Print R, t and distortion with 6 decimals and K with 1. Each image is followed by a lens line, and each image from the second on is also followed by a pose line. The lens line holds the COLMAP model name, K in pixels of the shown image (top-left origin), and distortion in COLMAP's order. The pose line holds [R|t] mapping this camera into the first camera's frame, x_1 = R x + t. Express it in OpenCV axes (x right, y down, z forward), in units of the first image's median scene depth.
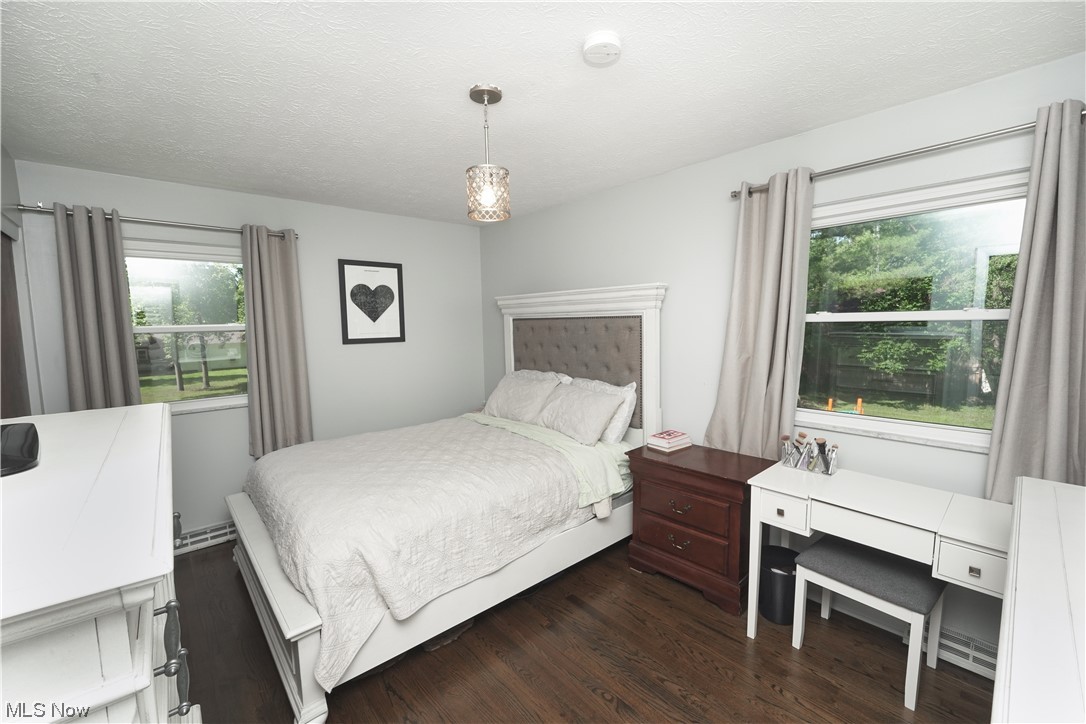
lens RADIAL K [[443.2, 0, 544.2], [0, 443.2, 362.6], [0, 0, 1]] dist [-0.007373, -0.002009]
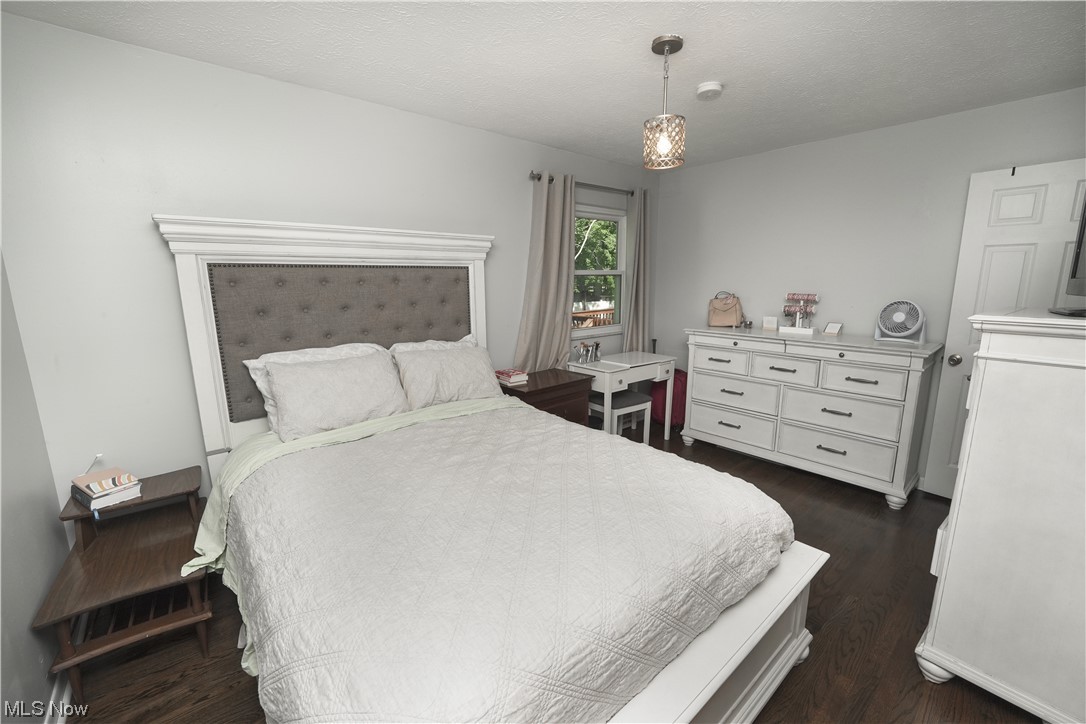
lens RADIAL K [[443.2, 0, 544.2], [0, 443.2, 362.6], [0, 0, 1]] dist [-0.007373, -0.002009]
pose [[0.008174, -0.171543, 0.985143, -0.827074], [0.098500, 0.980523, 0.169921, -0.048616], [-0.995104, 0.095647, 0.024912, 0.855386]]
